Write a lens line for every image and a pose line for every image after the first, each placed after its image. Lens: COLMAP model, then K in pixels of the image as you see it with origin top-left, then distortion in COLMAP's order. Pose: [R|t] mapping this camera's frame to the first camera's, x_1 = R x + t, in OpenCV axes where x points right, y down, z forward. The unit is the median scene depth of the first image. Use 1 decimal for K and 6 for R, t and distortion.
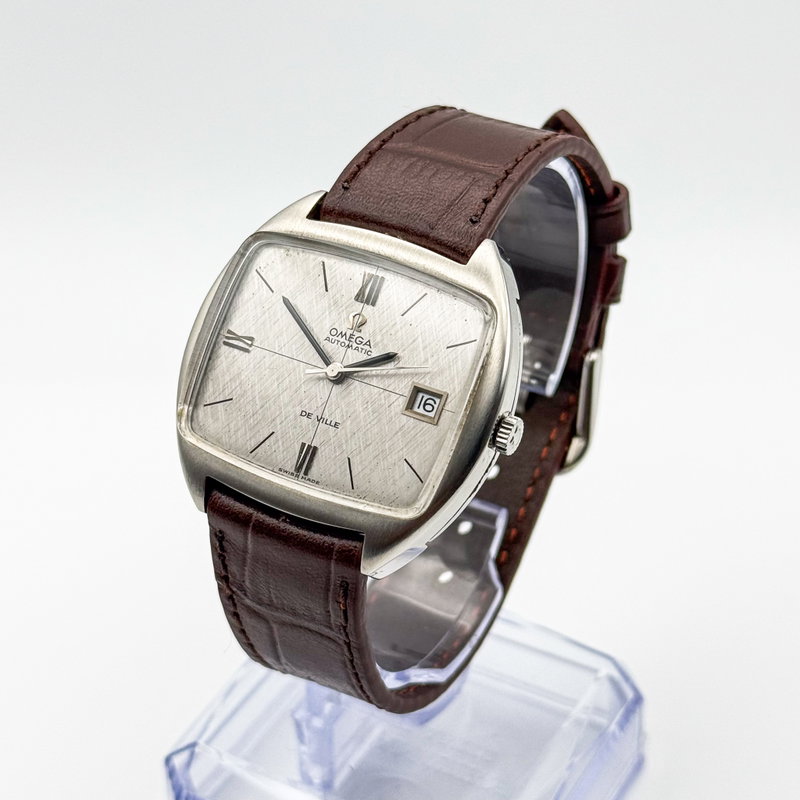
lens RADIAL K [[2004.6, 0, 401.0], [0, 2004.6, 403.7], [0, 0, 1]] dist [0.089632, 0.000000]
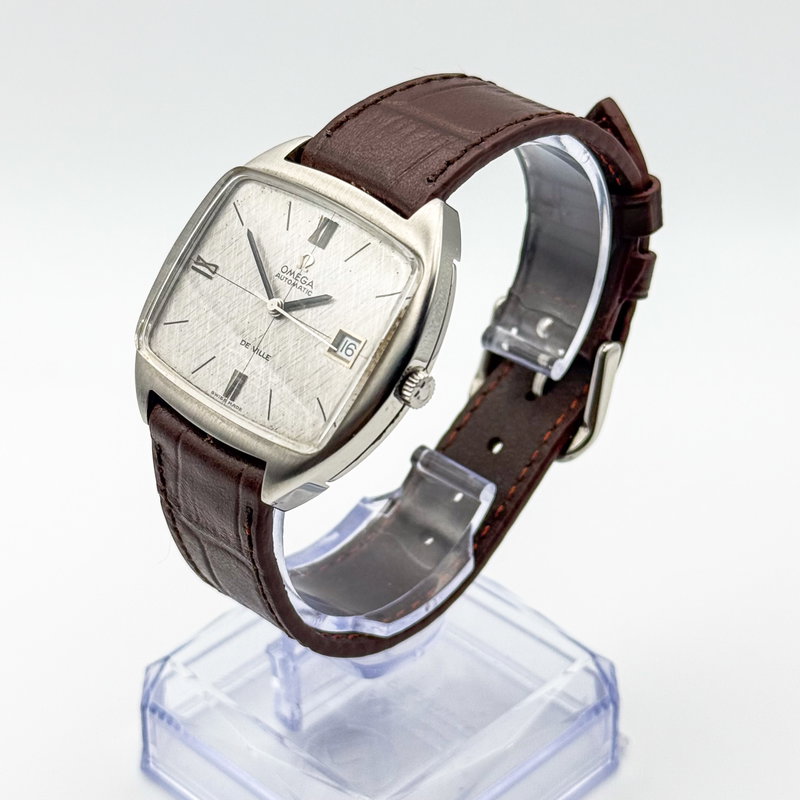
lens RADIAL K [[2004.6, 0, 399.4], [0, 2004.6, 402.2], [0, 0, 1]] dist [0.089632, 0.000000]
pose [[0.963135, 0.151275, -0.222456, 0.257387], [-0.154985, 0.987917, 0.000790, 0.021285], [0.219887, 0.033716, 0.974942, 0.006904]]
